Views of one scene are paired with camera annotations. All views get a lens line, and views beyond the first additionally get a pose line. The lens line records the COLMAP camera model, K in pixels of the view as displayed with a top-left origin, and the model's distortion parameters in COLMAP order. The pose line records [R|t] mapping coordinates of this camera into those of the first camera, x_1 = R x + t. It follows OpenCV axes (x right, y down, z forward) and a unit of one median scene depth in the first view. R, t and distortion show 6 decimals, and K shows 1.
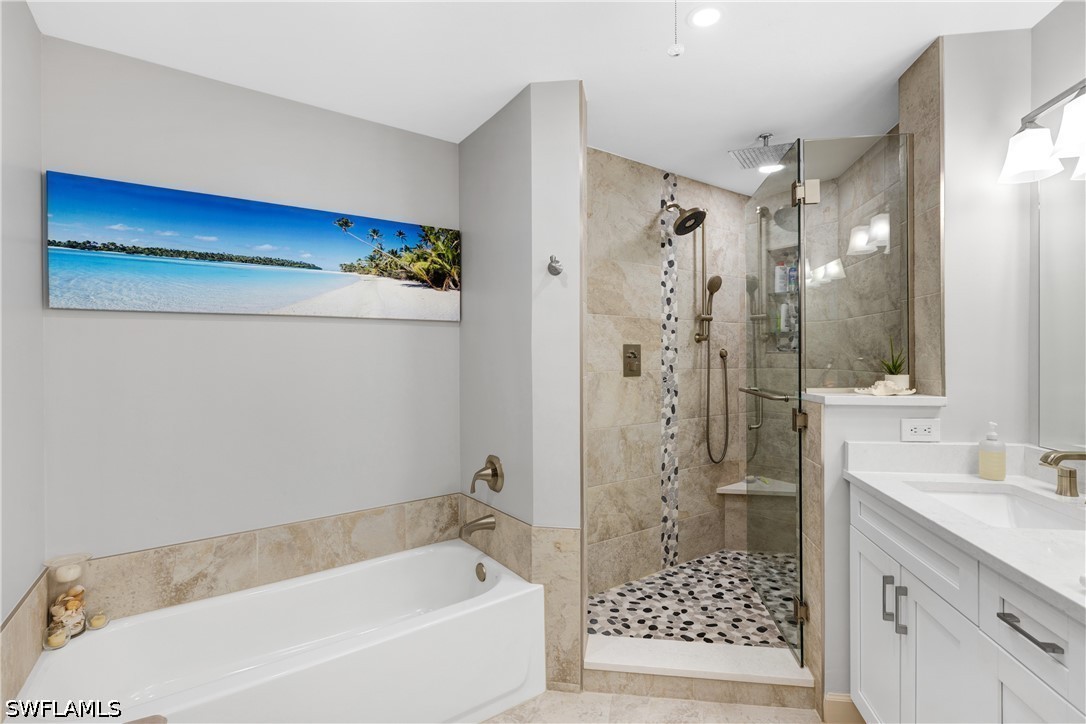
lens RADIAL K [[513.6, 0, 543.3], [0, 513.6, 366.7], [0, 0, 1]] dist [-0.000140, 0.000527]
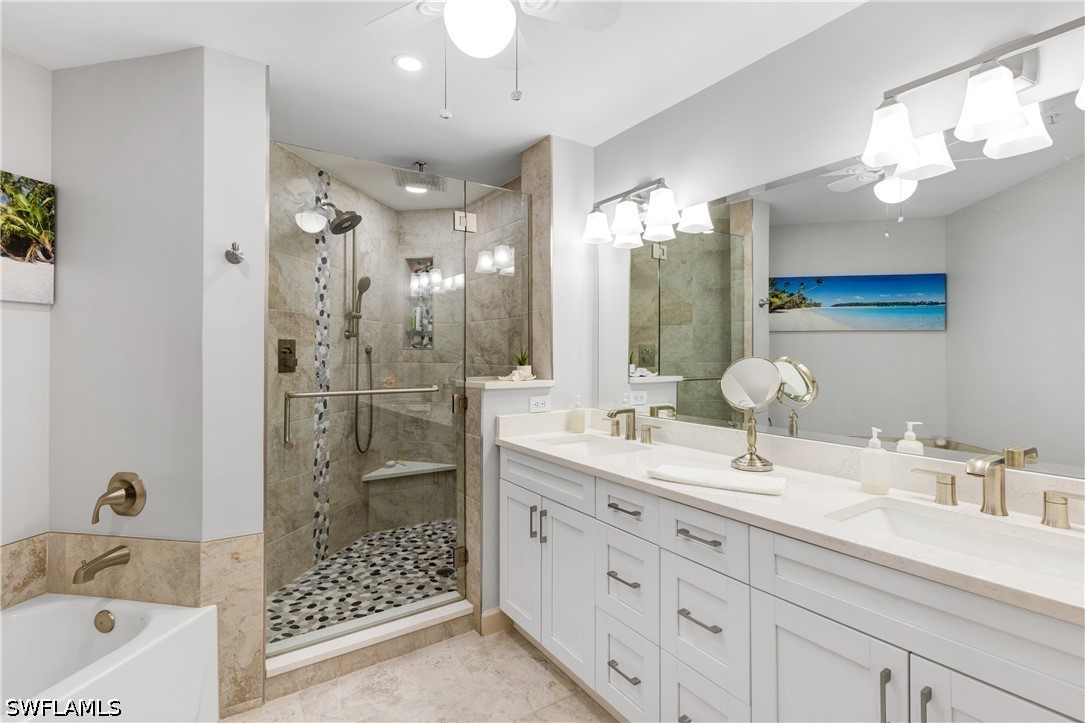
lens RADIAL K [[496.2, 0, 542.5], [0, 496.2, 361.5], [0, 0, 1]] dist [0.001877, 0.000108]
pose [[0.750632, -0.008347, 0.660668, -0.107896], [0.009455, 0.999954, 0.001892, 0.001303], [-0.660653, 0.004826, 0.750676, -0.027510]]
